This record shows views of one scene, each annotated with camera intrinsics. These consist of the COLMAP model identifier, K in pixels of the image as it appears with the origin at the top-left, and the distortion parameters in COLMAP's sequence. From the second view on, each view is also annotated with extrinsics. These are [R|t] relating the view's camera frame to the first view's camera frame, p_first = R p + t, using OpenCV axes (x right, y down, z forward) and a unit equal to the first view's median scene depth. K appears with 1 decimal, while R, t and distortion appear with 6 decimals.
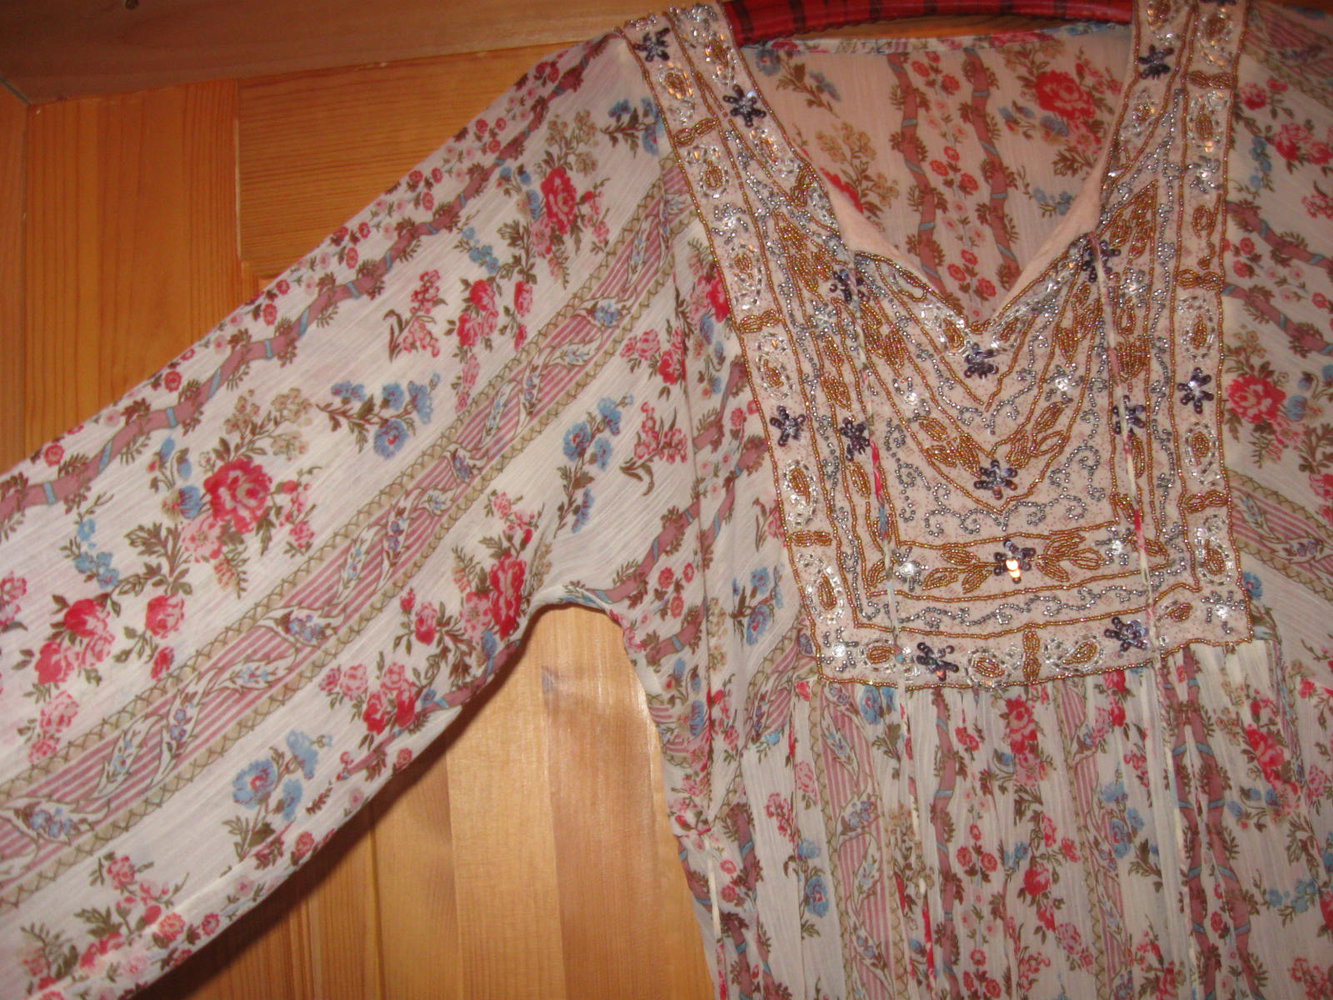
lens RADIAL K [[1334.8, 0, 666.5], [0, 1334.8, 500.0], [0, 0, 1]] dist [-0.148799, 0.061275]
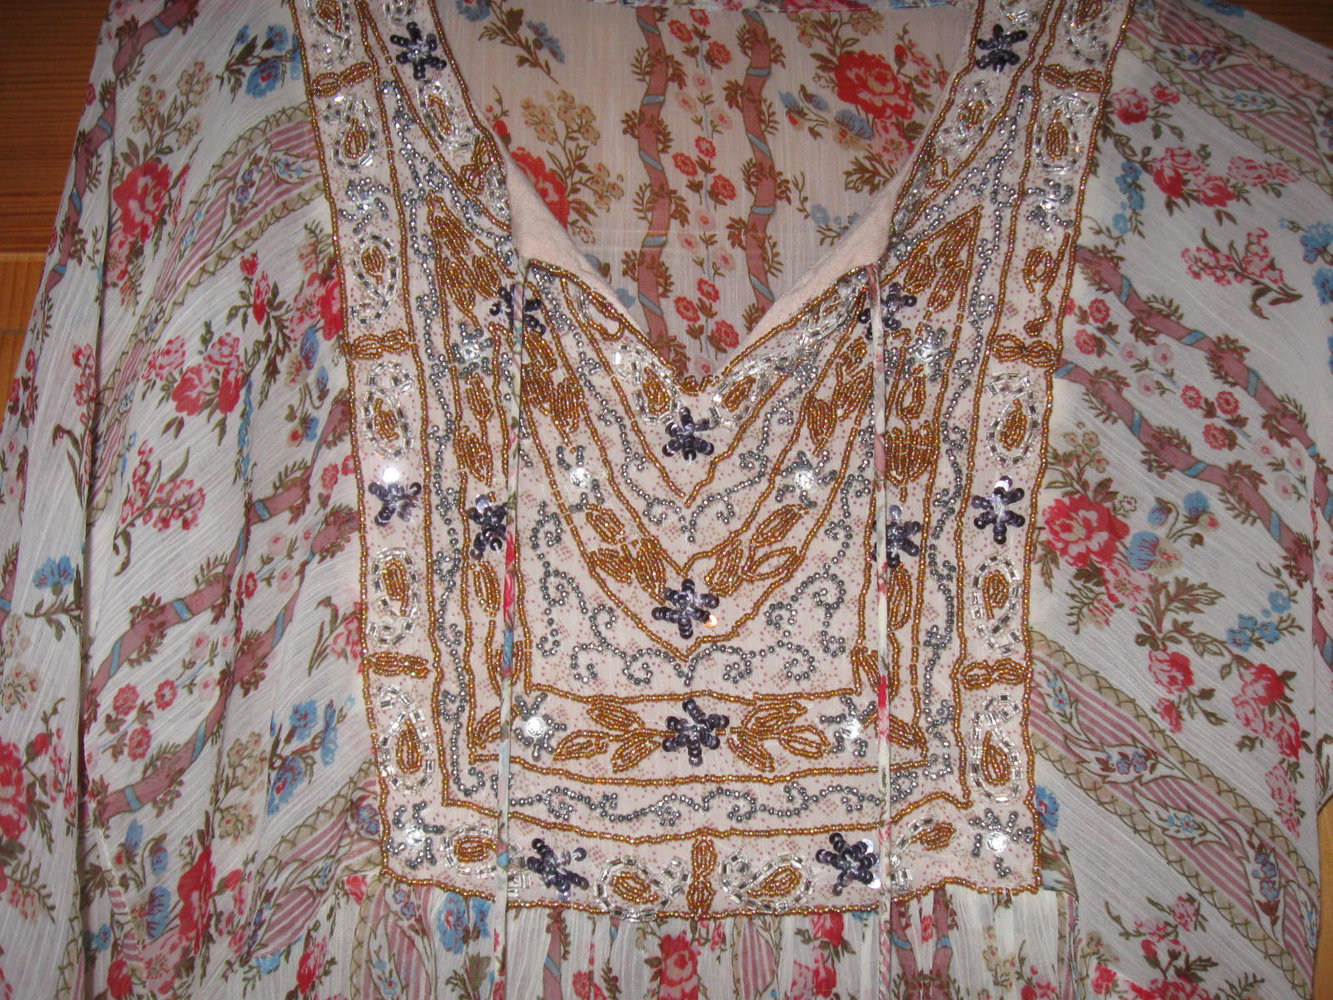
lens RADIAL K [[1334.8, 0, 666.5], [0, 1334.8, 500.0], [0, 0, 1]] dist [-0.148799, 0.061275]
pose [[0.993672, 0.110018, 0.022647, 0.215677], [-0.108428, 0.992147, -0.062348, -0.026724], [-0.029328, 0.059498, 0.997797, 0.312499]]
